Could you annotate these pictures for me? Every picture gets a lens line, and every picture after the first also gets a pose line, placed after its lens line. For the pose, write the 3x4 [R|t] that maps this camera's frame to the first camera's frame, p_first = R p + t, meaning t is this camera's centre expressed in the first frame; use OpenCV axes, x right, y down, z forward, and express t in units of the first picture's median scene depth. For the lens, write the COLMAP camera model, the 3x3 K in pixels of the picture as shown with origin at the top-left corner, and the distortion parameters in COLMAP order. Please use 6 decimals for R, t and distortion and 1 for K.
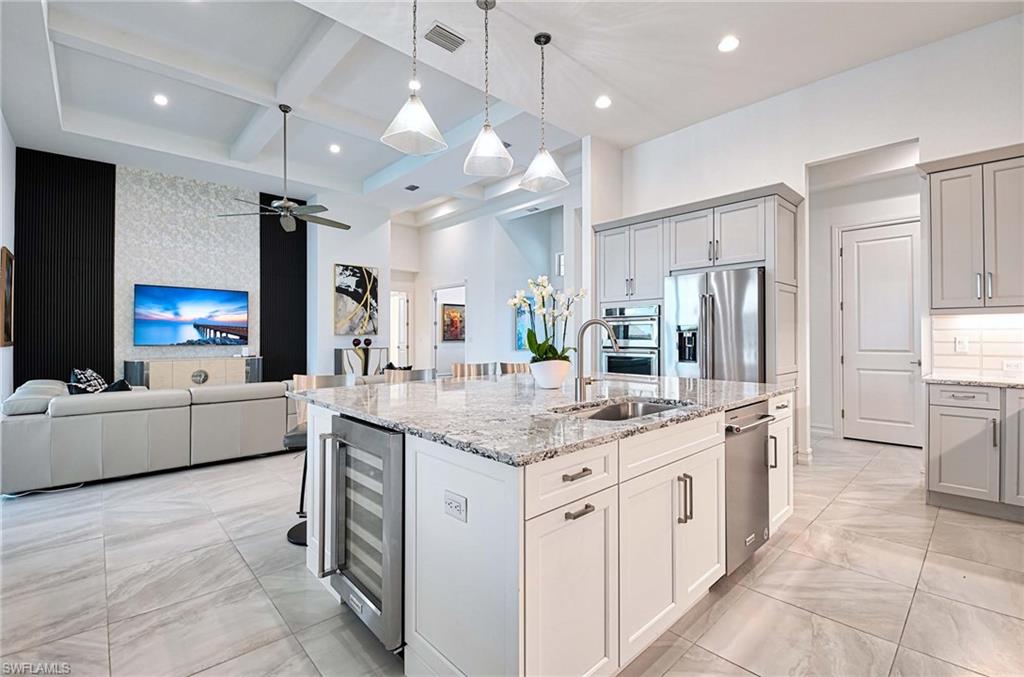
lens RADIAL K [[455.6, 0, 514.2], [0, 455.6, 334.9], [0, 0, 1]] dist [0.003527, 0.000804]
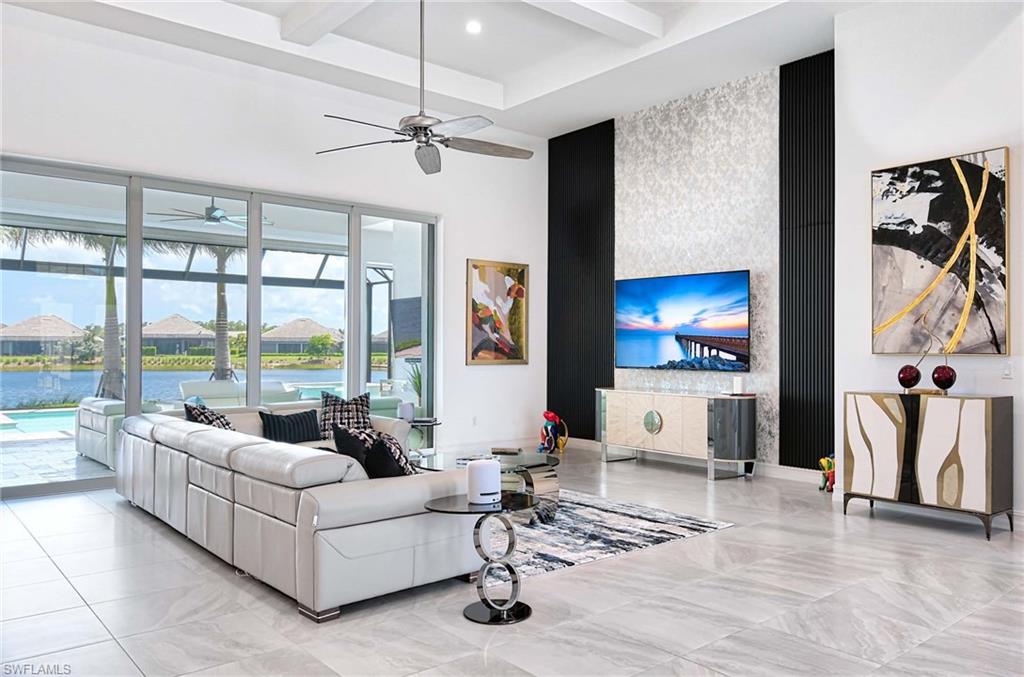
lens RADIAL K [[735.8, 0, 518.7], [0, 735.8, 338.5], [0, 0, 1]] dist [0.054330, 0.000098]
pose [[-0.034920, -0.011880, -0.999319, 0.271976], [-0.001068, 0.999929, -0.011850, -0.006164], [0.999390, 0.000654, -0.034930, 0.778665]]
